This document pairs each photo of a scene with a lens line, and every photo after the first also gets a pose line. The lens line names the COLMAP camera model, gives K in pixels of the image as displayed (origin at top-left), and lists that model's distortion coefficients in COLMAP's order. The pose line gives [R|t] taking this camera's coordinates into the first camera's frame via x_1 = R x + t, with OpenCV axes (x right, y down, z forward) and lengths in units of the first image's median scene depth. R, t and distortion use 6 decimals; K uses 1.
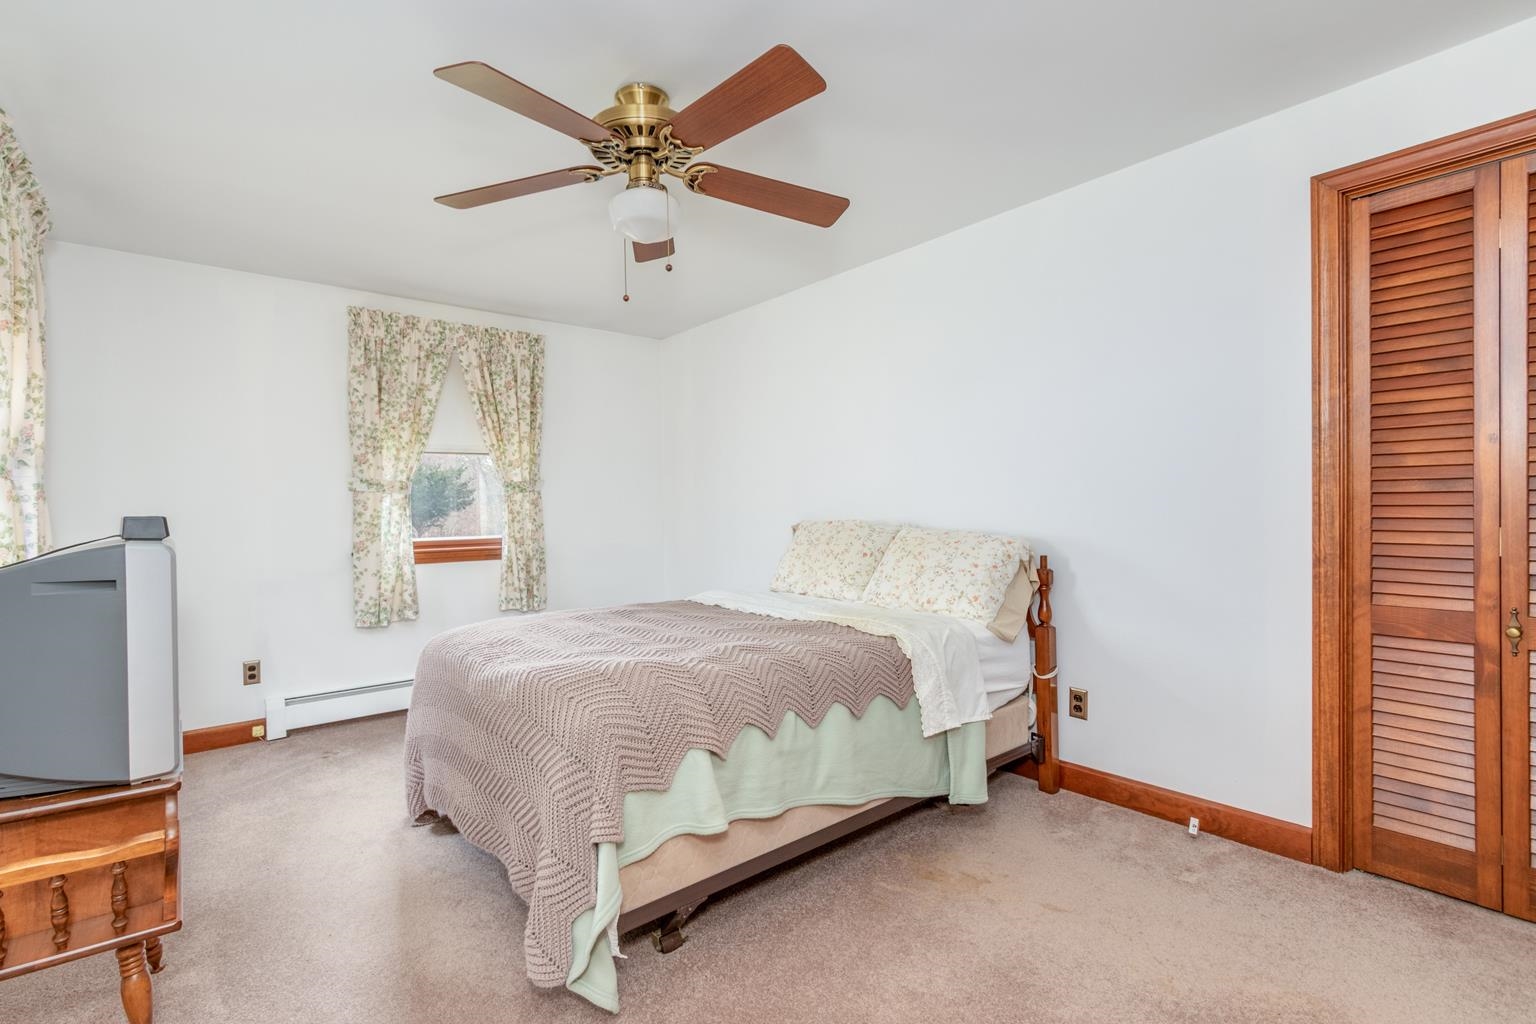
lens RADIAL K [[703.9, 0, 764.9], [0, 703.9, 505.2], [0, 0, 1]] dist [0.016320, -0.000453]
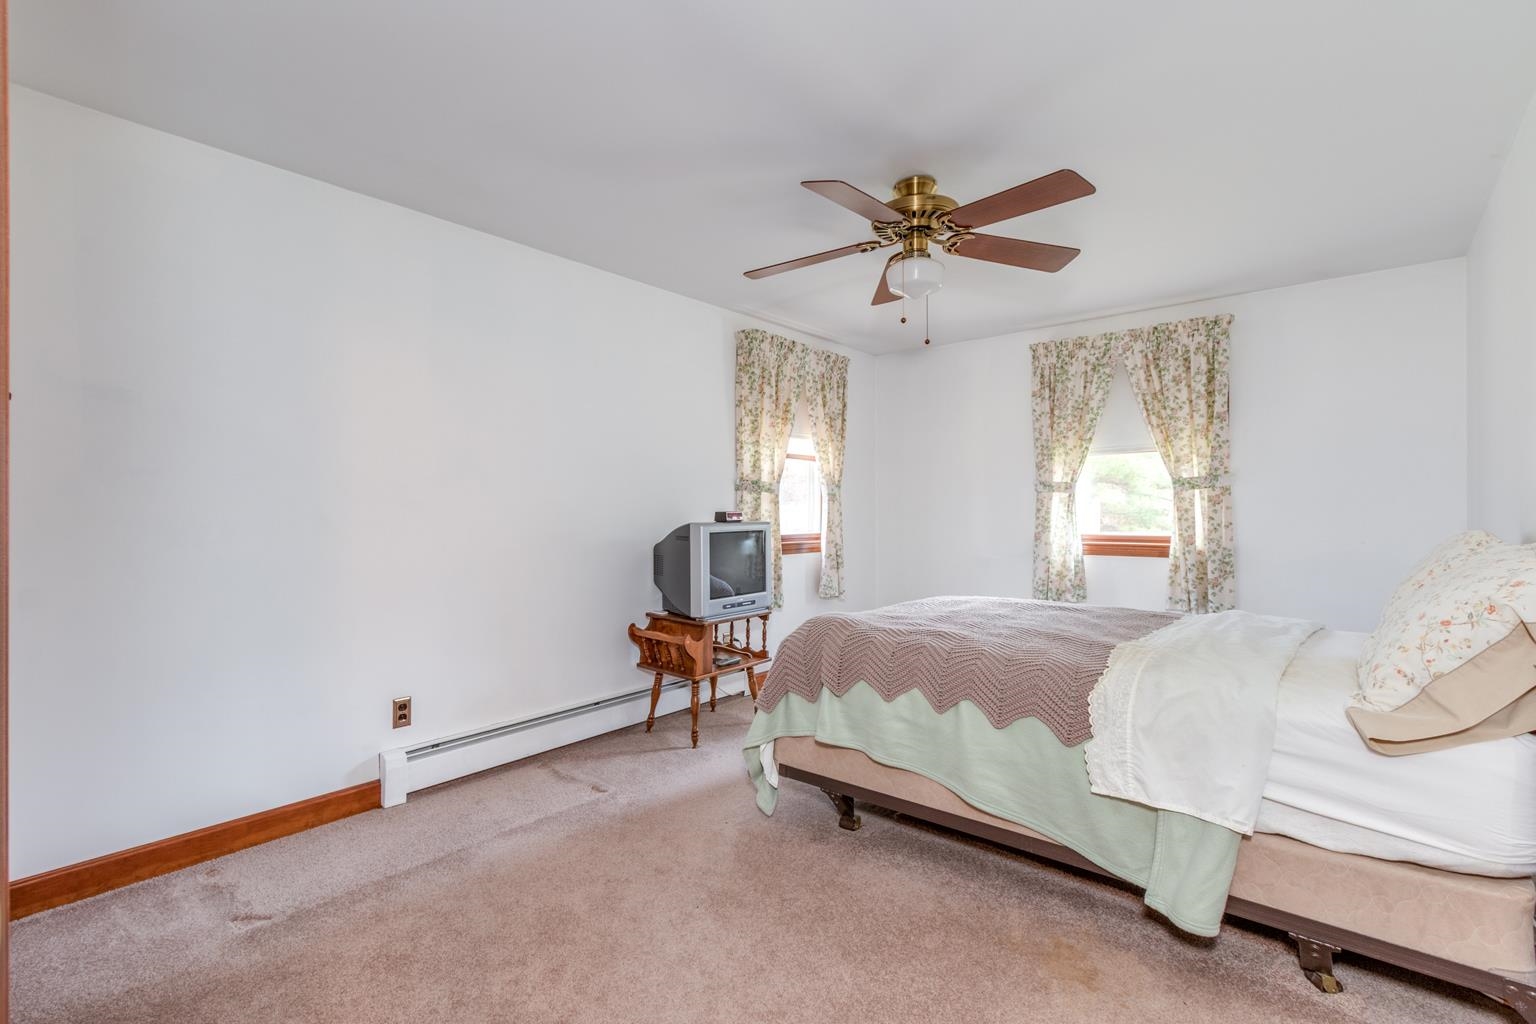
lens RADIAL K [[703.9, 0, 763.4], [0, 703.9, 510.4], [0, 0, 1]] dist [0.016320, -0.000453]
pose [[0.204165, 0.003829, -0.978929, 0.494849], [-0.001399, 0.999992, 0.003620, 0.008498], [0.978935, 0.000630, 0.204169, 0.256333]]
